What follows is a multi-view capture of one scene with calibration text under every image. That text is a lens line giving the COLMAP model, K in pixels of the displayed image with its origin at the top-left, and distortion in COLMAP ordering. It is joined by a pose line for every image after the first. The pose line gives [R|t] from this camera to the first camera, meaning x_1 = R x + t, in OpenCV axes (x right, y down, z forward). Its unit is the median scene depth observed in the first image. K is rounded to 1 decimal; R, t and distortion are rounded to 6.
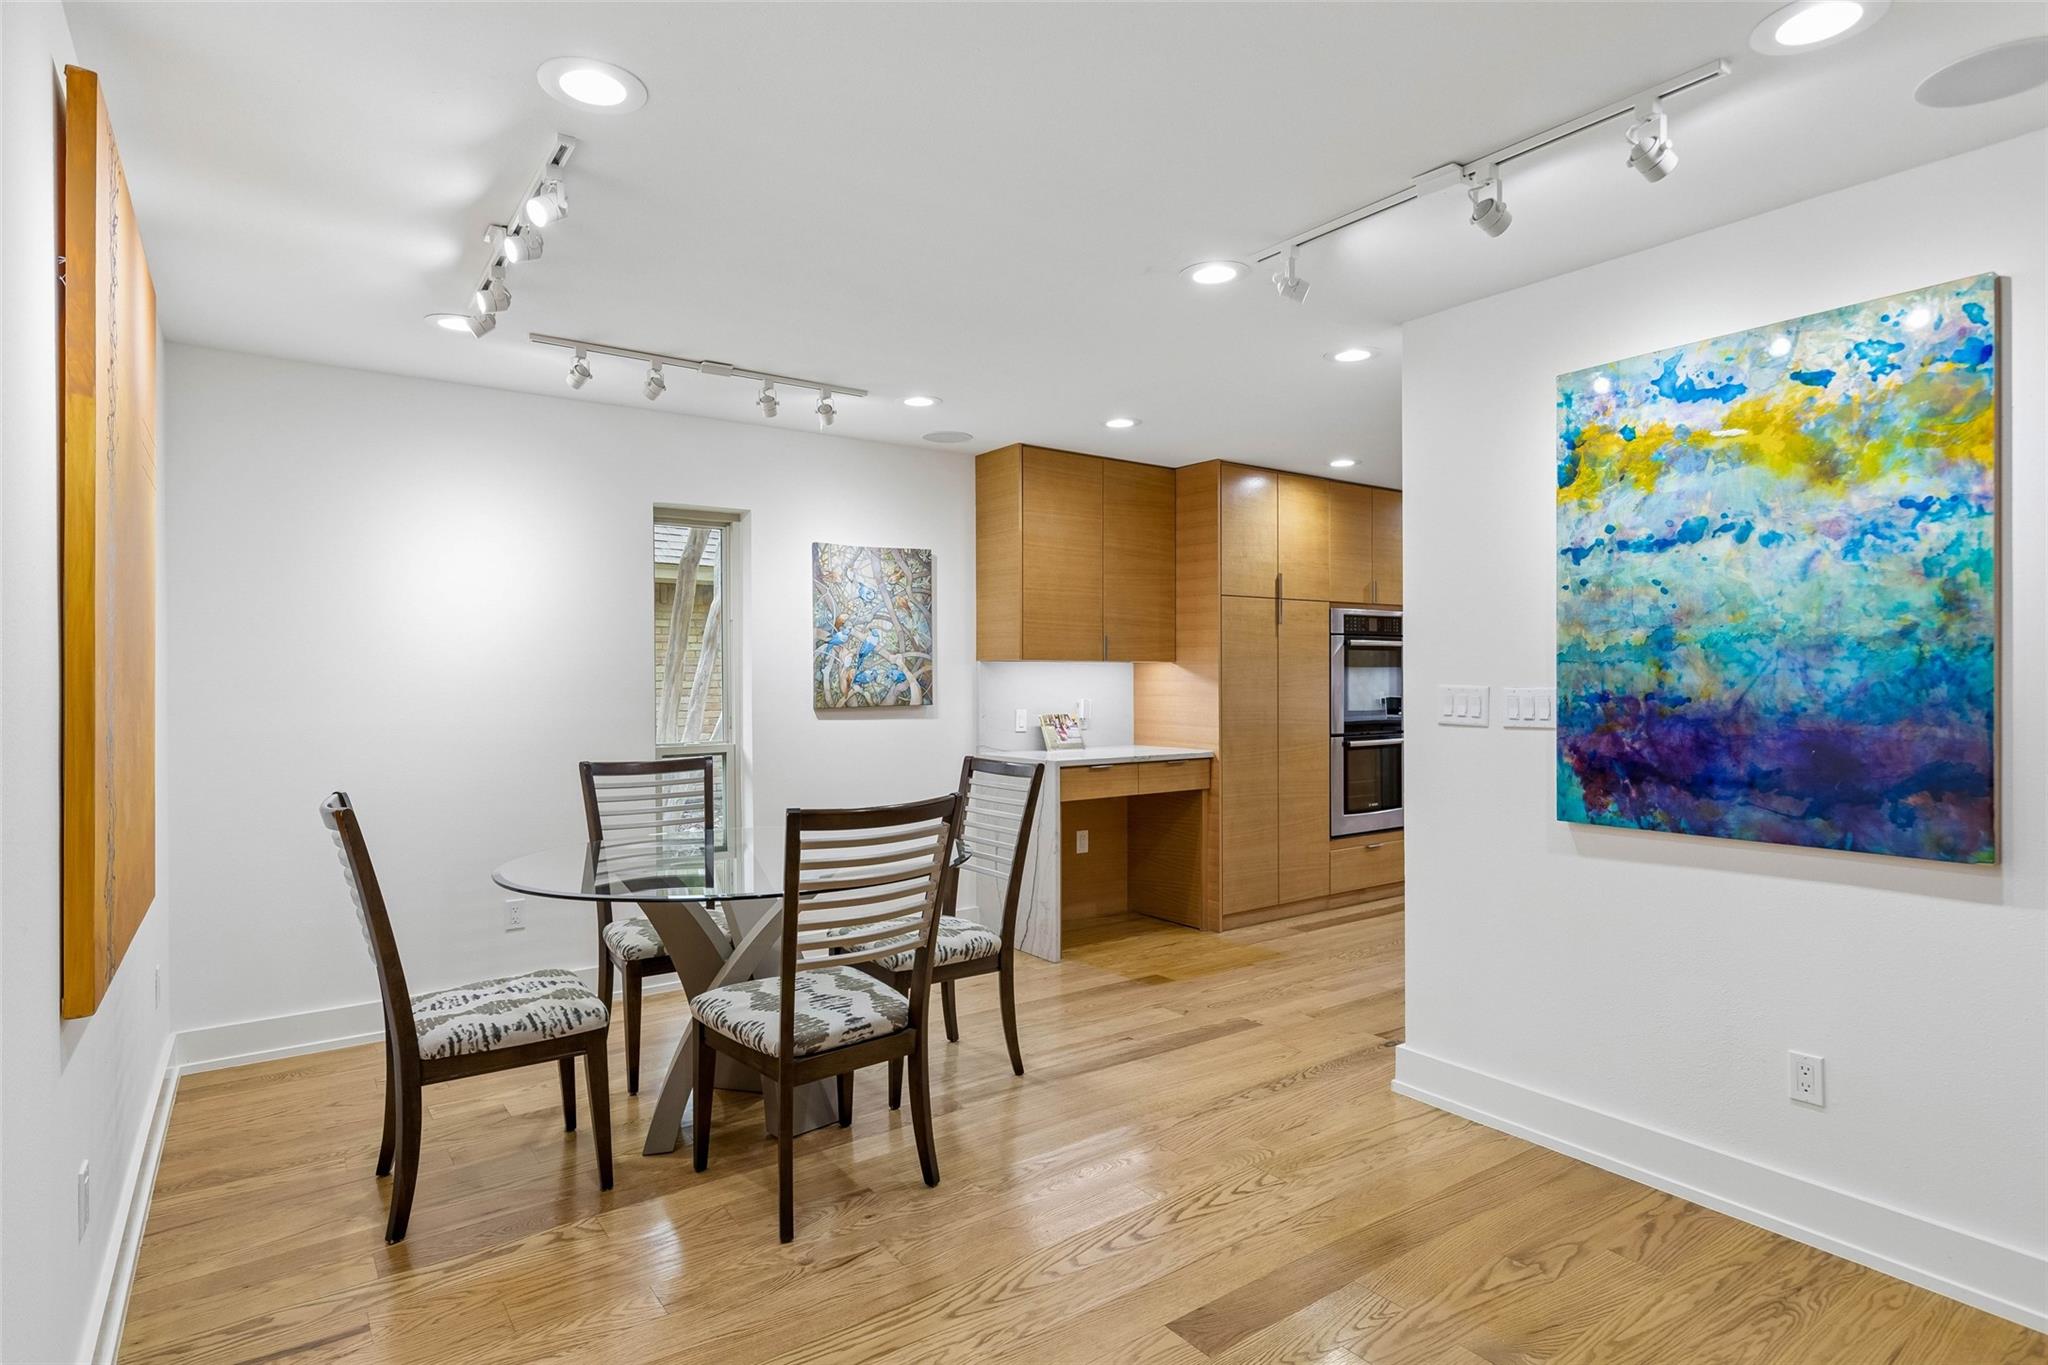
lens RADIAL K [[1088.8, 0, 1030.1], [0, 1088.8, 681.8], [0, 0, 1]] dist [0.004640, 0.000220]
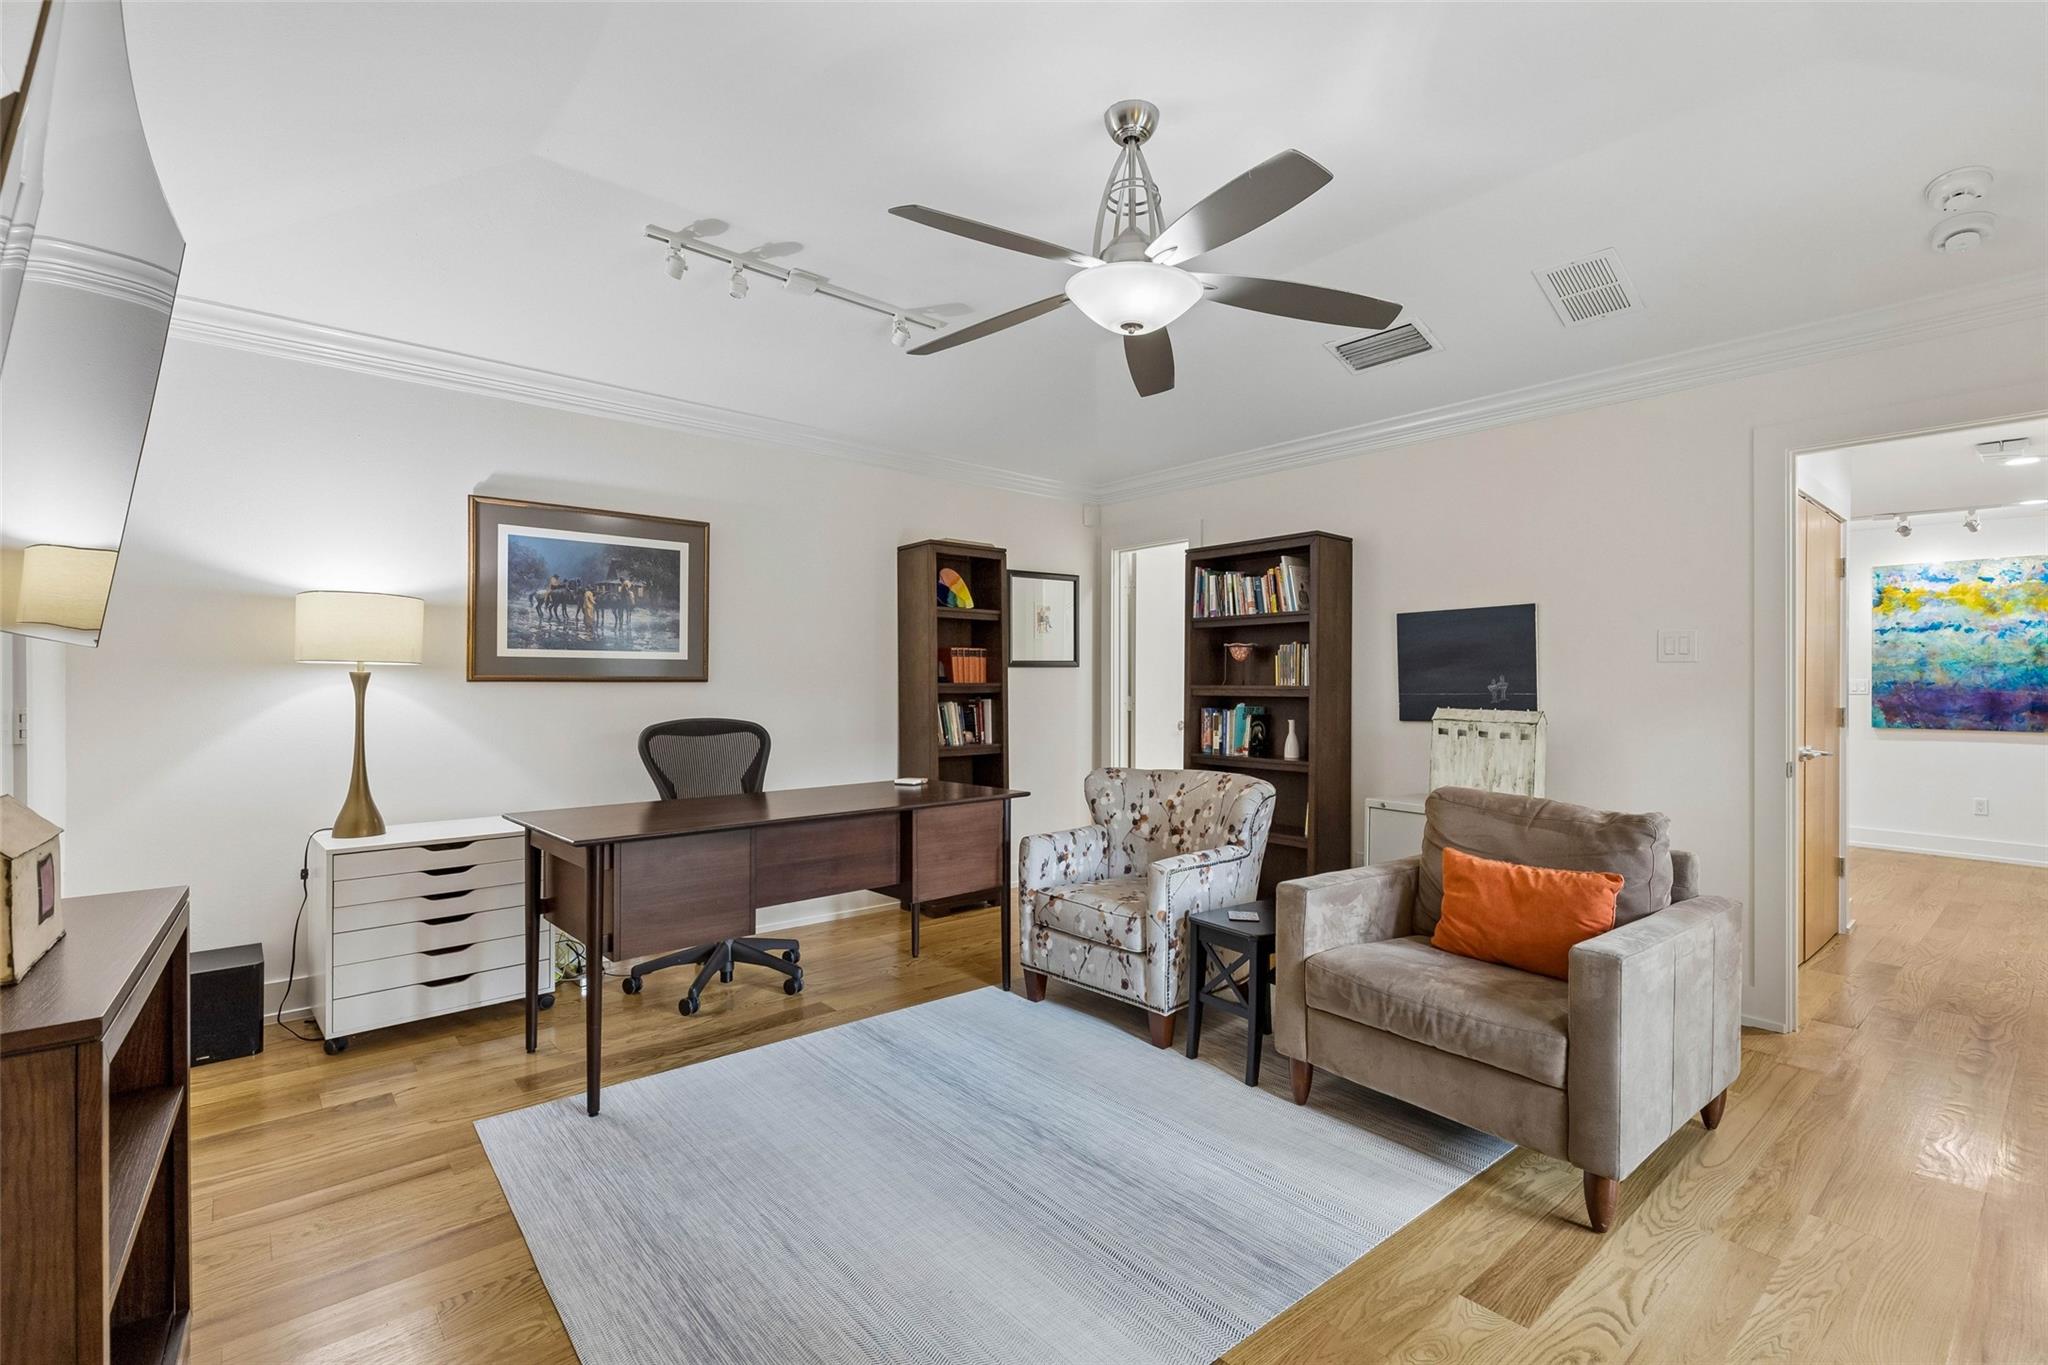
lens RADIAL K [[881.9, 0, 1027.2], [0, 881.9, 677.5], [0, 0, 1]] dist [-0.013358, -0.000297]
pose [[0.997878, 0.008881, 0.064497, -2.006728], [-0.008625, 0.999954, -0.004250, 0.032061], [-0.064531, 0.003685, 0.997909, -1.190738]]
